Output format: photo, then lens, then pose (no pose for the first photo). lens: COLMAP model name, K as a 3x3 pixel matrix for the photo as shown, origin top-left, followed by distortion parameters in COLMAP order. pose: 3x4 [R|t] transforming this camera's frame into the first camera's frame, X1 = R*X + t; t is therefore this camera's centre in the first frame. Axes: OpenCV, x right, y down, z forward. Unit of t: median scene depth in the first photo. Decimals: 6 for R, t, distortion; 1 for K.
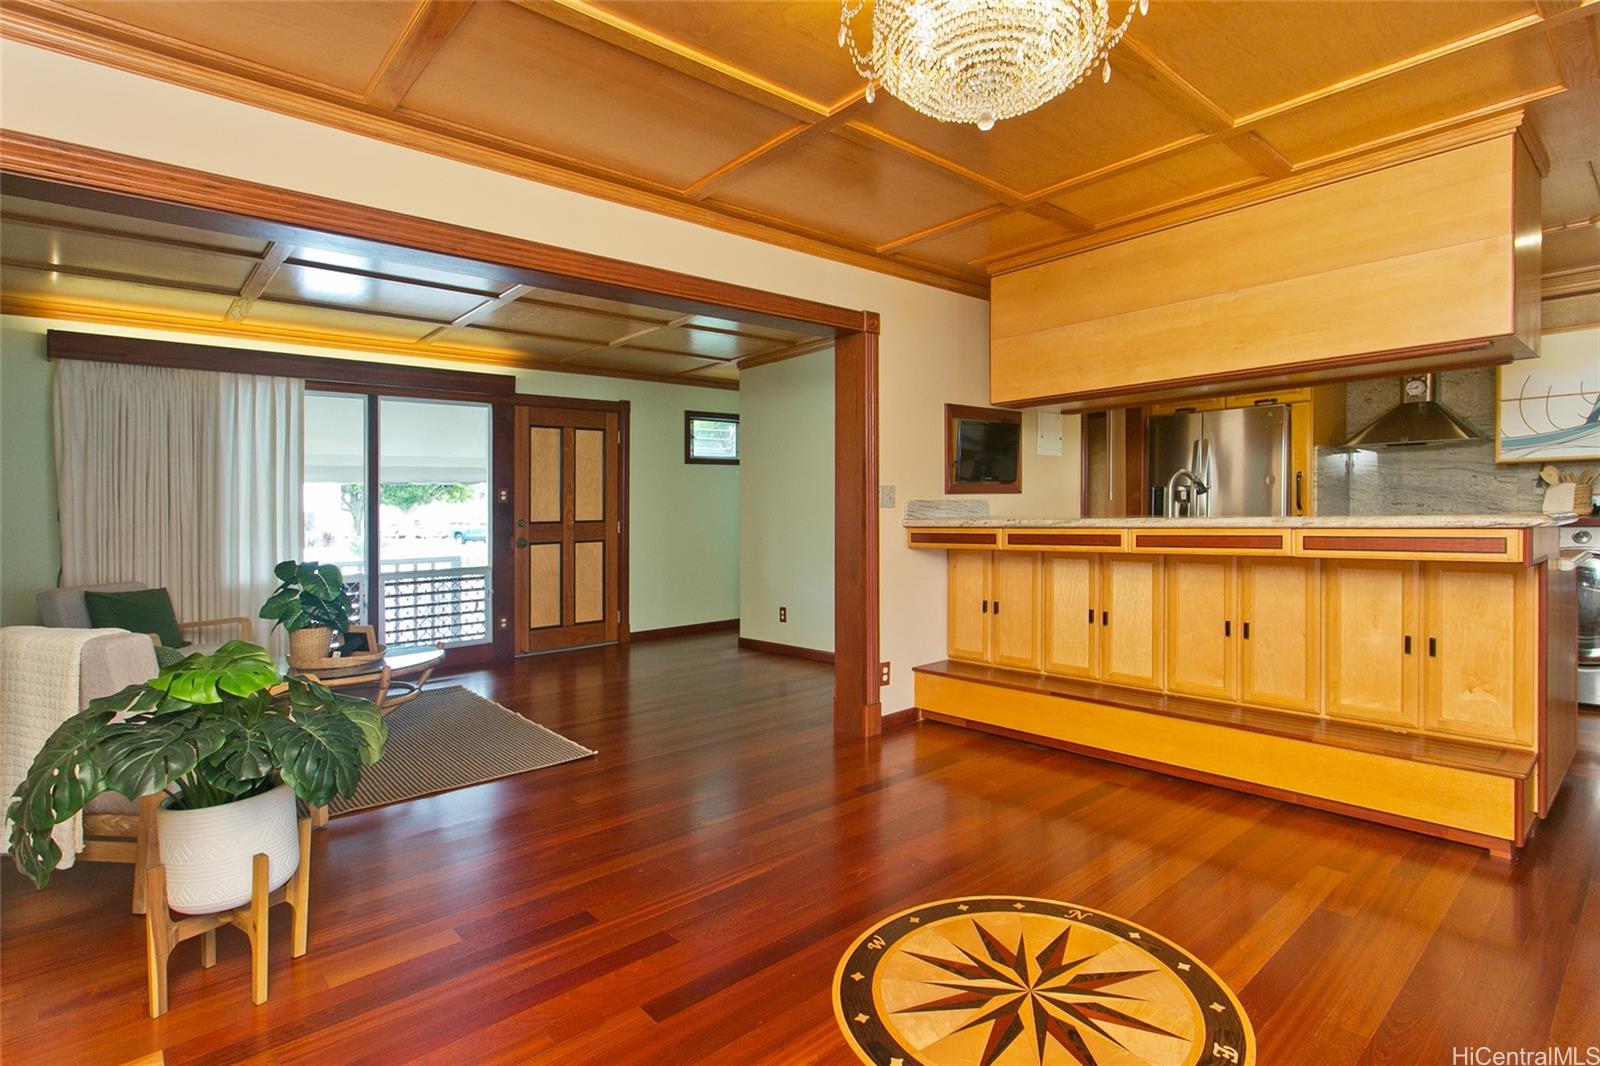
lens RADIAL K [[771.1, 0, 790.4], [0, 771.1, 511.0], [0, 0, 1]] dist [-0.002857, -0.001036]
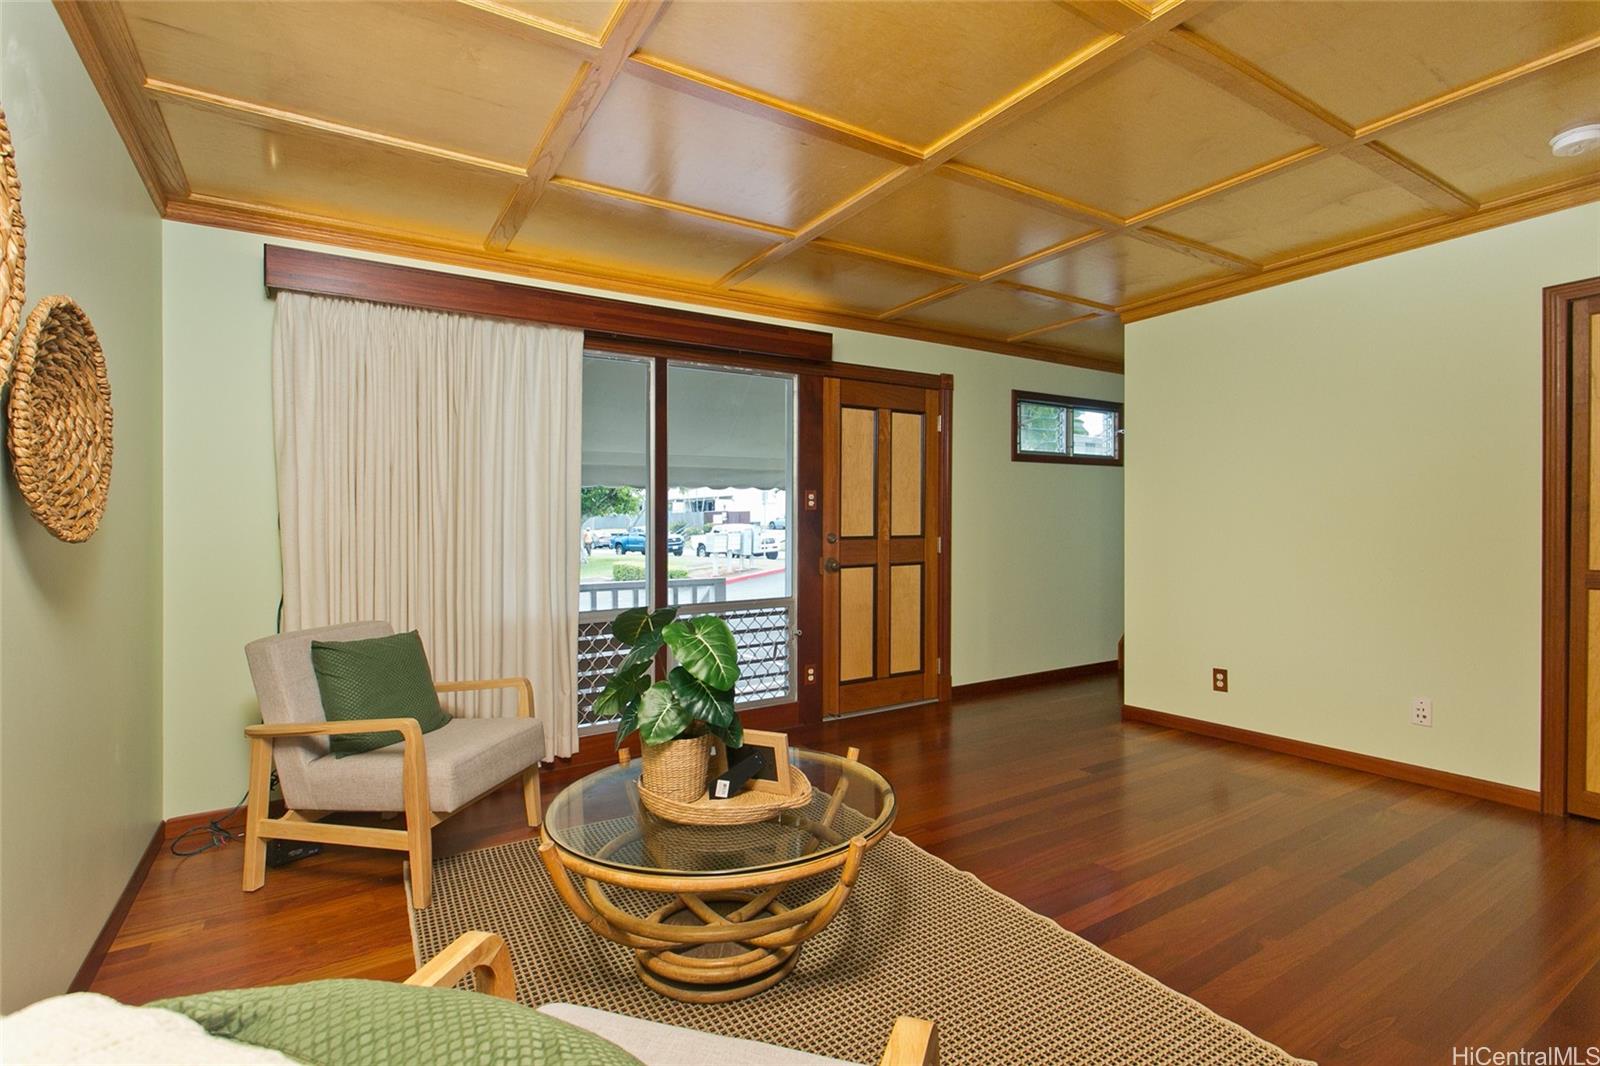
lens RADIAL K [[735.7, 0, 780.2], [0, 735.7, 533.4], [0, 0, 1]] dist [-0.037222, 0.000034]
pose [[0.985774, 0.014615, -0.167441, -0.271566], [-0.012296, 0.999814, 0.014881, 0.001358], [0.167627, -0.012610, 0.985770, 0.296279]]
